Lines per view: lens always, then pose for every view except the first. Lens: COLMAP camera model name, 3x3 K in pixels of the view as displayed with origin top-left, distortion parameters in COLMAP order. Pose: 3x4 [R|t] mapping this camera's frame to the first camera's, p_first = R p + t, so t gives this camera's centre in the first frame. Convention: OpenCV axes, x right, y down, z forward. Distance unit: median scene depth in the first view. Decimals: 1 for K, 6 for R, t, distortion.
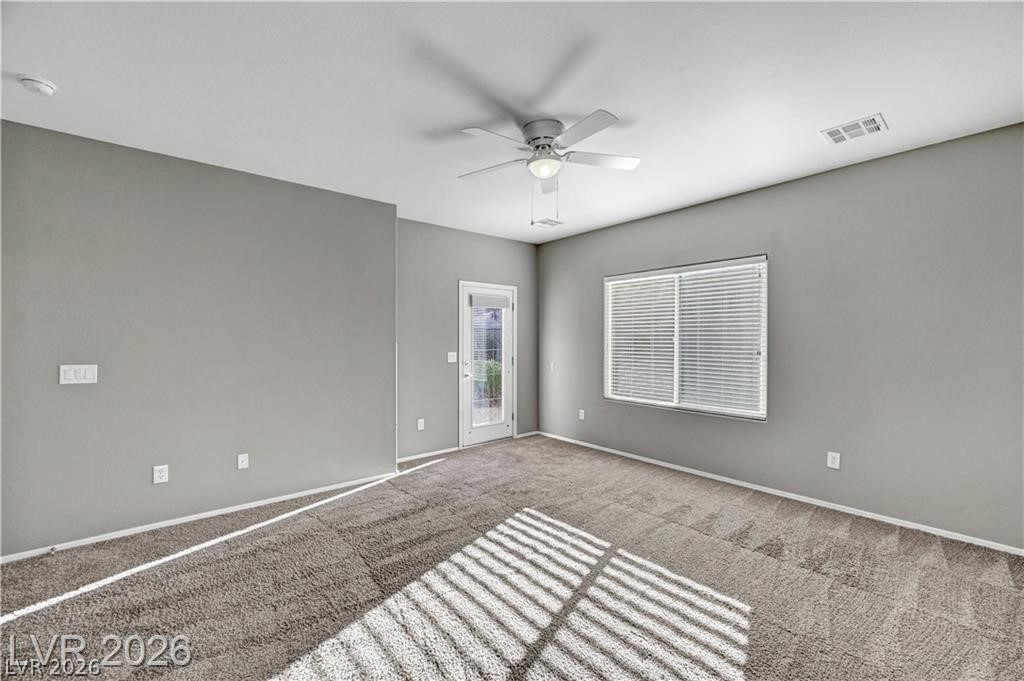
lens RADIAL K [[429.0, 0, 517.9], [0, 429.0, 340.4], [0, 0, 1]] dist [0.001009, -0.000392]
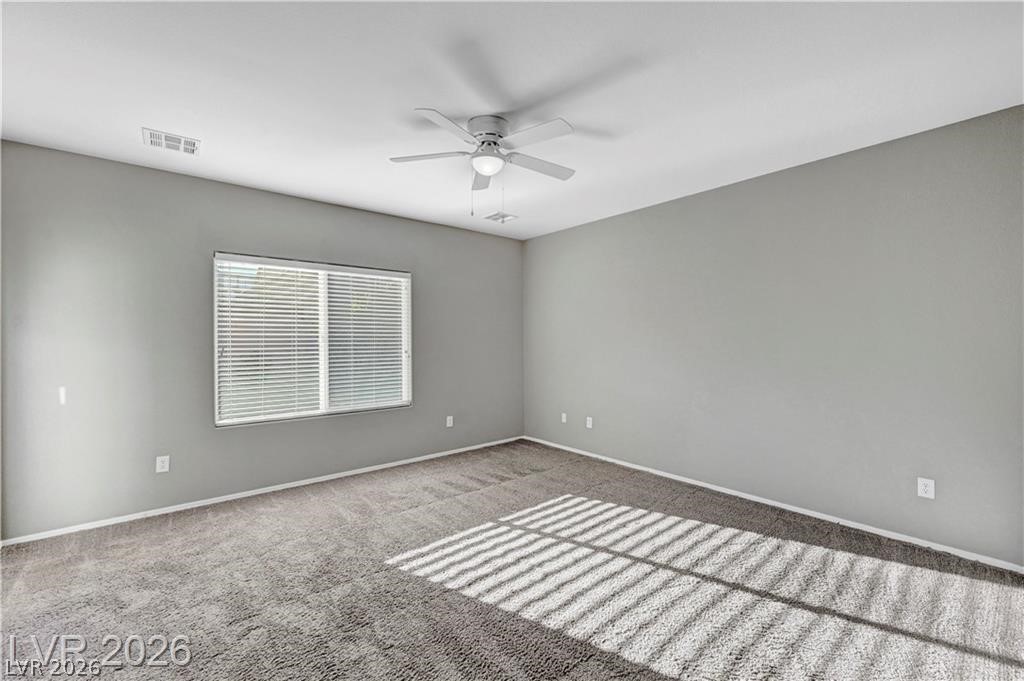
lens RADIAL K [[429.0, 0, 522.8], [0, 429.0, 339.2], [0, 0, 1]] dist [0.001009, -0.000392]
pose [[-0.022095, 0.001017, 0.999755, -0.884673], [0.010371, 0.999946, -0.000788, -0.001529], [-0.999702, 0.010351, -0.022105, 0.911586]]
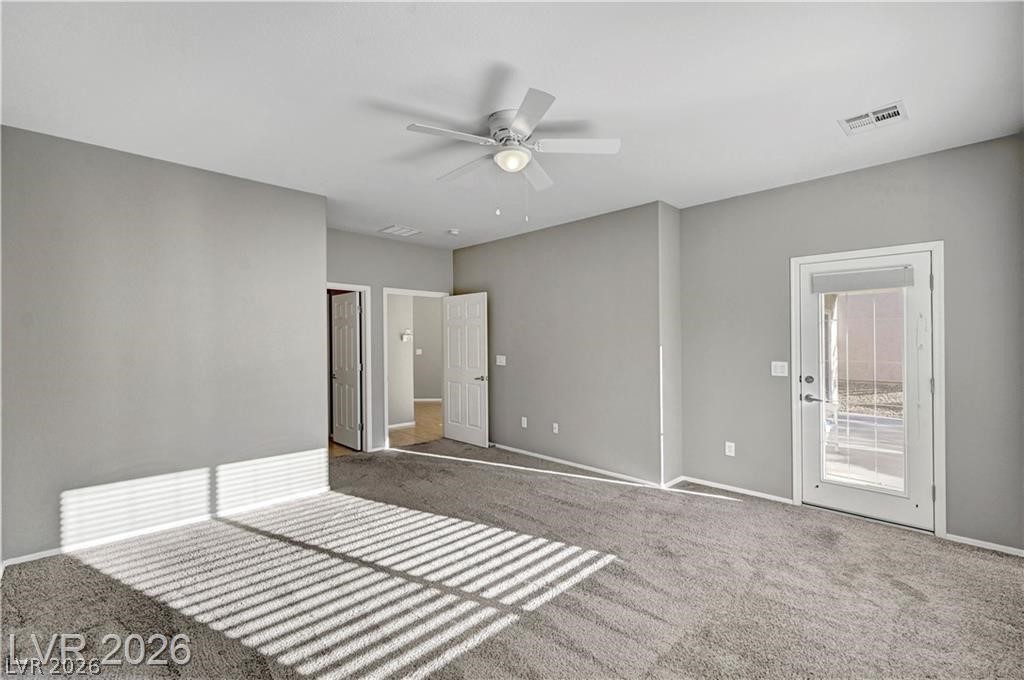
lens RADIAL K [[450.5, 0, 505.3], [0, 450.5, 341.1], [0, 0, 1]] dist [0.001441, 0.001741]
pose [[0.046306, -0.000398, -0.998927, 0.995567], [-0.004987, 0.999987, -0.000629, -0.006729], [0.998915, 0.005011, 0.046303, 0.894147]]
